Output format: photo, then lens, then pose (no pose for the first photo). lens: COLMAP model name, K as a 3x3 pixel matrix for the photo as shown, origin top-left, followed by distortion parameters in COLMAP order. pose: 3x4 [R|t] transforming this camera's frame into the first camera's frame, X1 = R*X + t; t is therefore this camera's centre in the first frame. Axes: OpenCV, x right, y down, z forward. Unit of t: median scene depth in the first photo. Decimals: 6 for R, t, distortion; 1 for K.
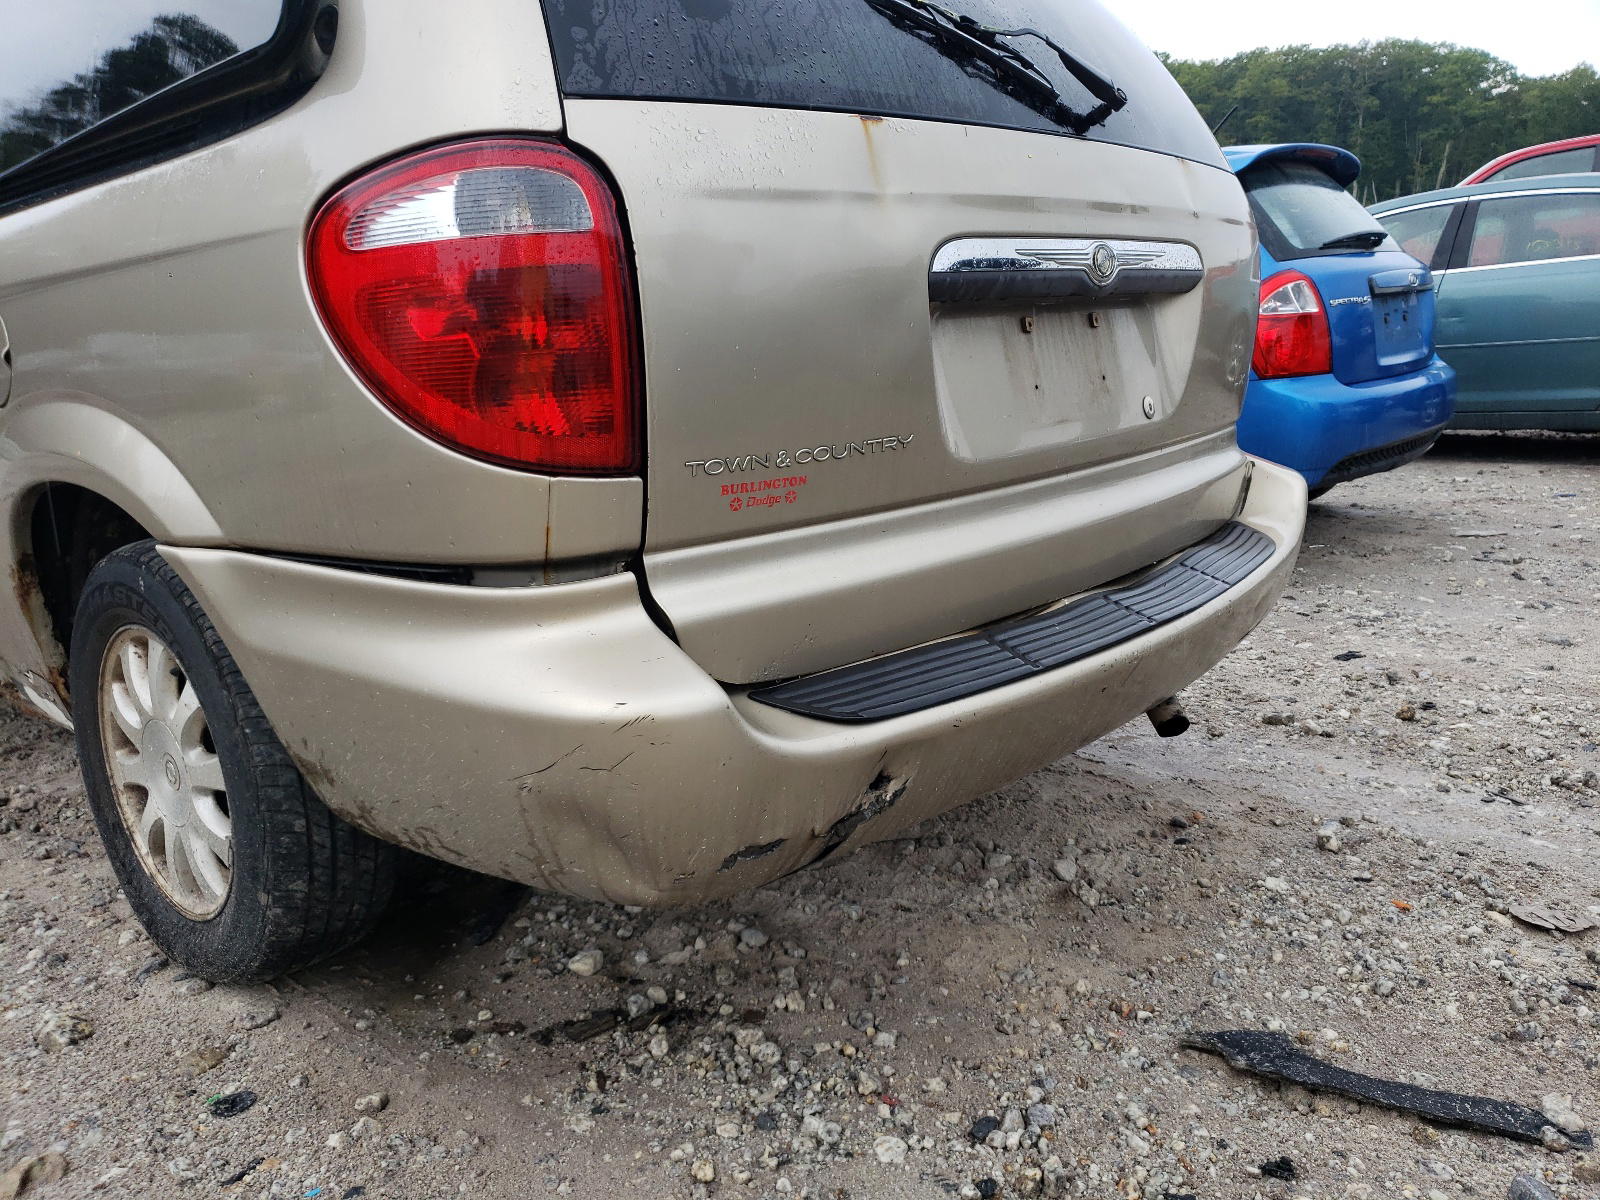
lens RADIAL K [[1199.4, 0, 851.0], [0, 1199.4, 599.8], [0, 0, 1]] dist [-0.014254, 0.033888]
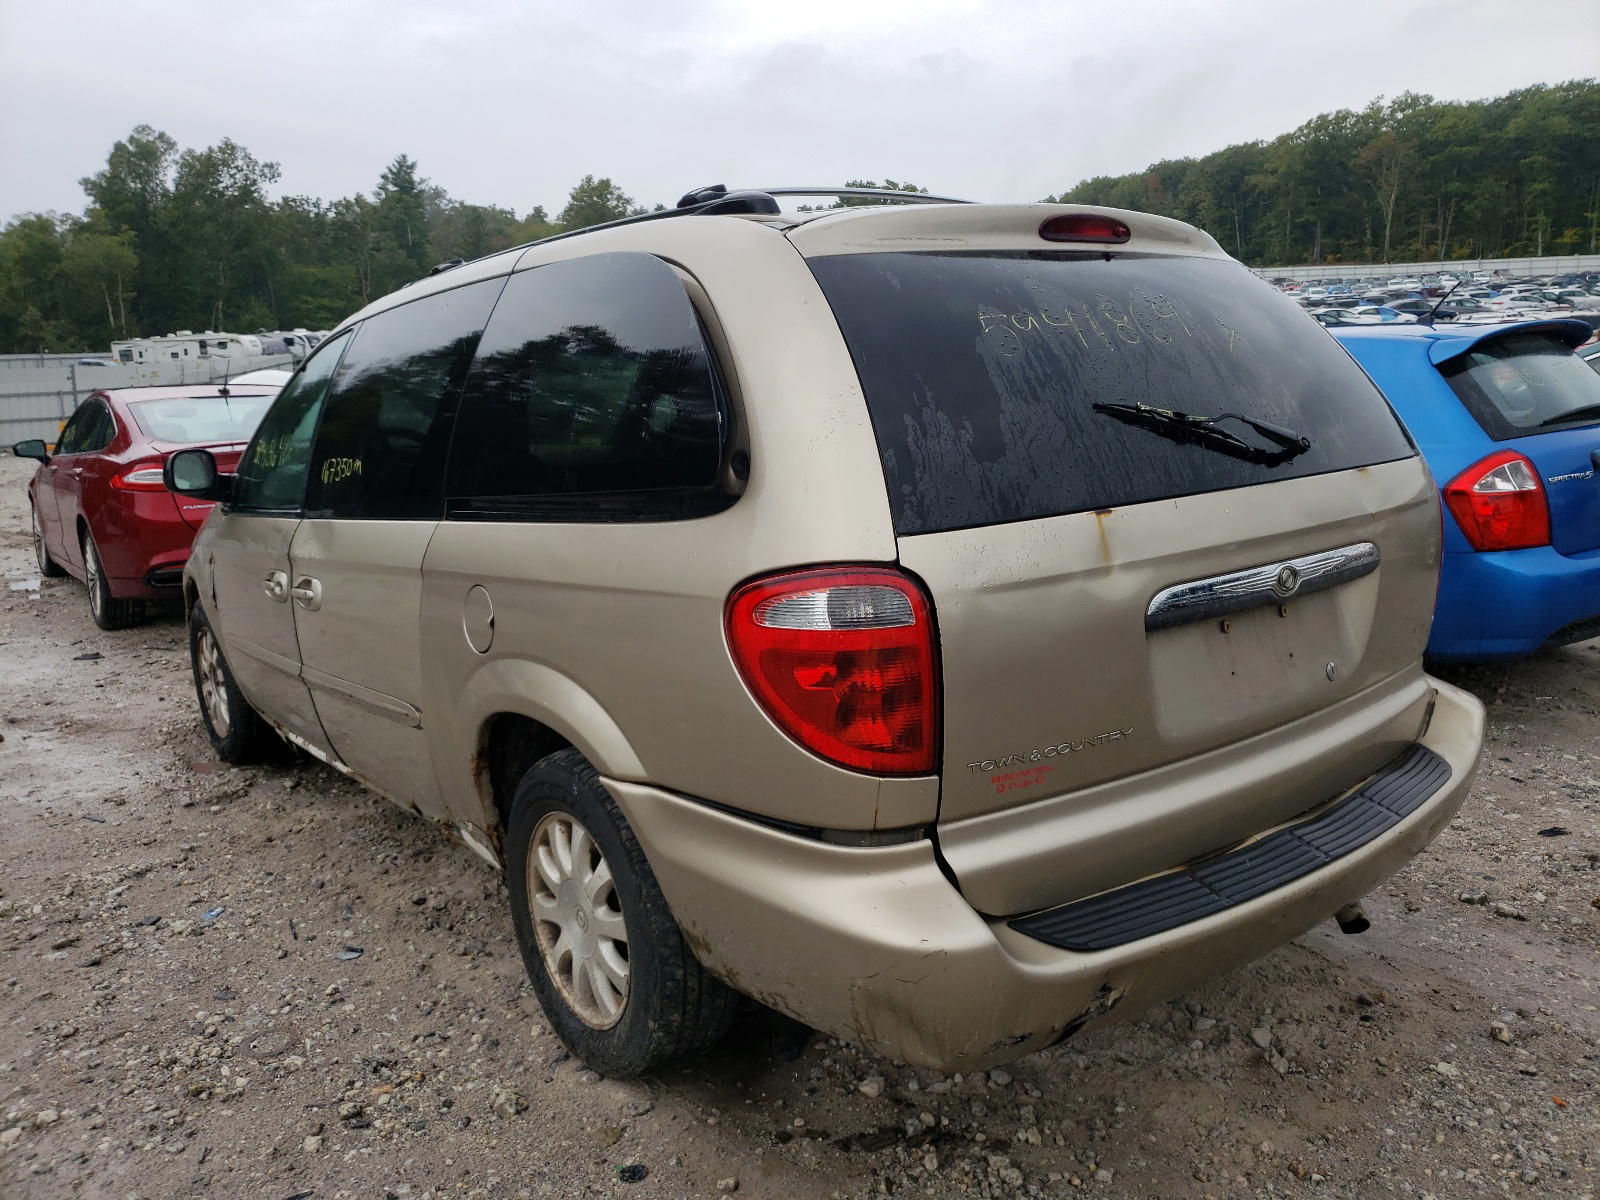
lens RADIAL K [[1199.4, 0, 851.0], [0, 1199.4, 599.8], [0, 0, 1]] dist [-0.014254, 0.033888]
pose [[0.981742, 0.016931, -0.189464, -0.004990], [-0.025905, 0.998651, -0.044991, -0.174357], [0.188447, 0.049077, 0.980856, -0.325263]]
